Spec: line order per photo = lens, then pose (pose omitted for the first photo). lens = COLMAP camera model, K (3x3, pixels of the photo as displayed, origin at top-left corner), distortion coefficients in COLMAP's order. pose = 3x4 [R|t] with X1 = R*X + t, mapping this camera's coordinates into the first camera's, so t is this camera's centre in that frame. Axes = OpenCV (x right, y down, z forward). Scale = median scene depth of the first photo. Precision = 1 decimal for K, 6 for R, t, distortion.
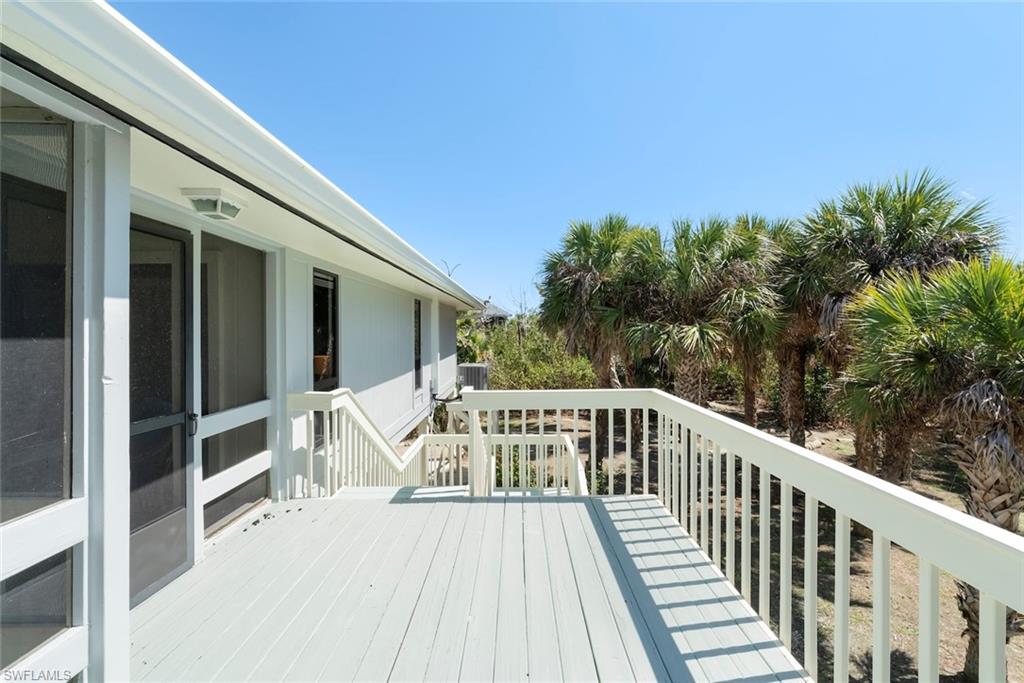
lens RADIAL K [[393.5, 0, 503.4], [0, 393.5, 328.3], [0, 0, 1]] dist [-0.000945, -0.000251]
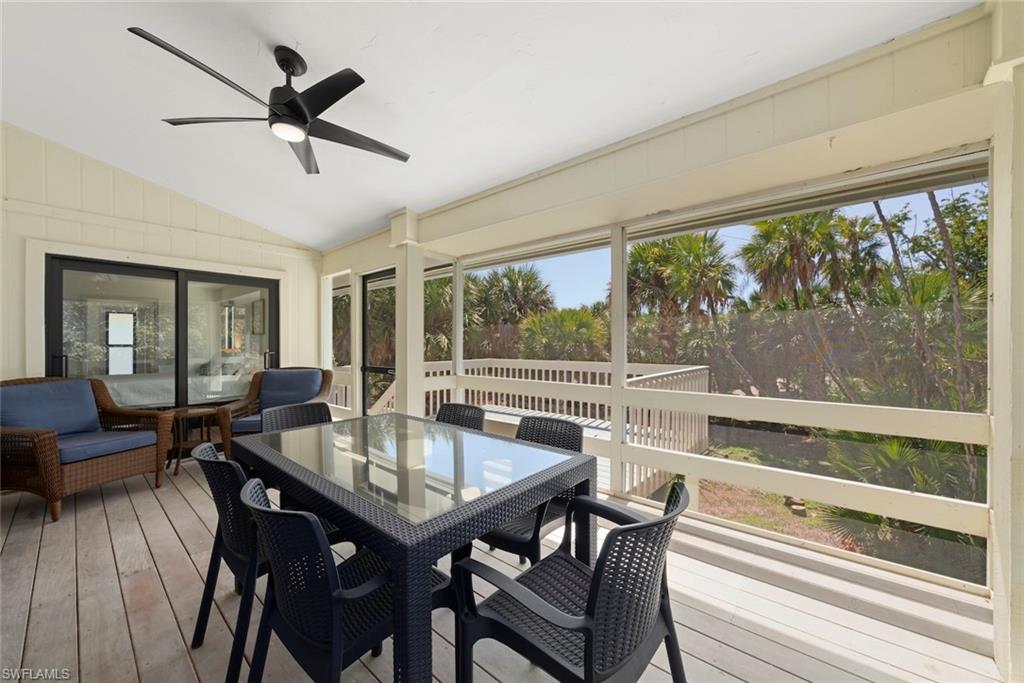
lens RADIAL K [[387.3, 0, 512.0], [0, 387.3, 341.5], [0, 0, 1]] dist [-0.001273, -0.000325]
pose [[0.643894, 0.004867, 0.765099, -0.533093], [-0.003849, 0.999988, -0.003122, 0.024097], [-0.765105, -0.000935, 0.643905, -0.237000]]
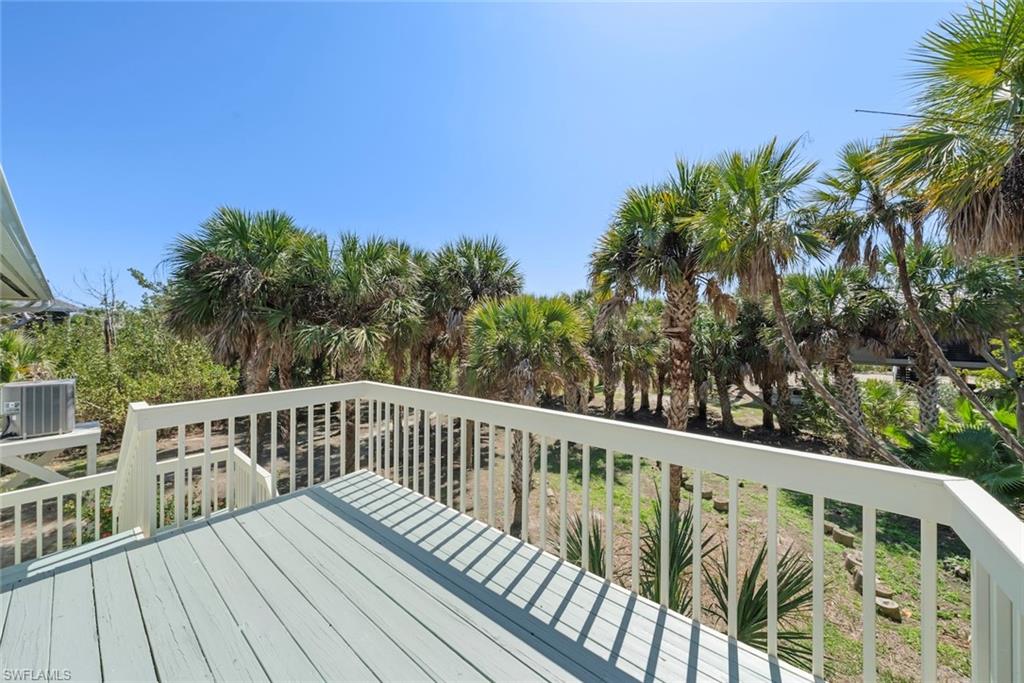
lens RADIAL K [[368.2, 0, 509.8], [0, 368.2, 332.2], [0, 0, 1]] dist [0.000693, 0.000066]
pose [[0.622878, 0.004901, 0.782304, -0.094858], [-0.007922, 0.999969, 0.000044, 0.000542], [-0.782279, -0.006225, 0.622897, -0.019826]]
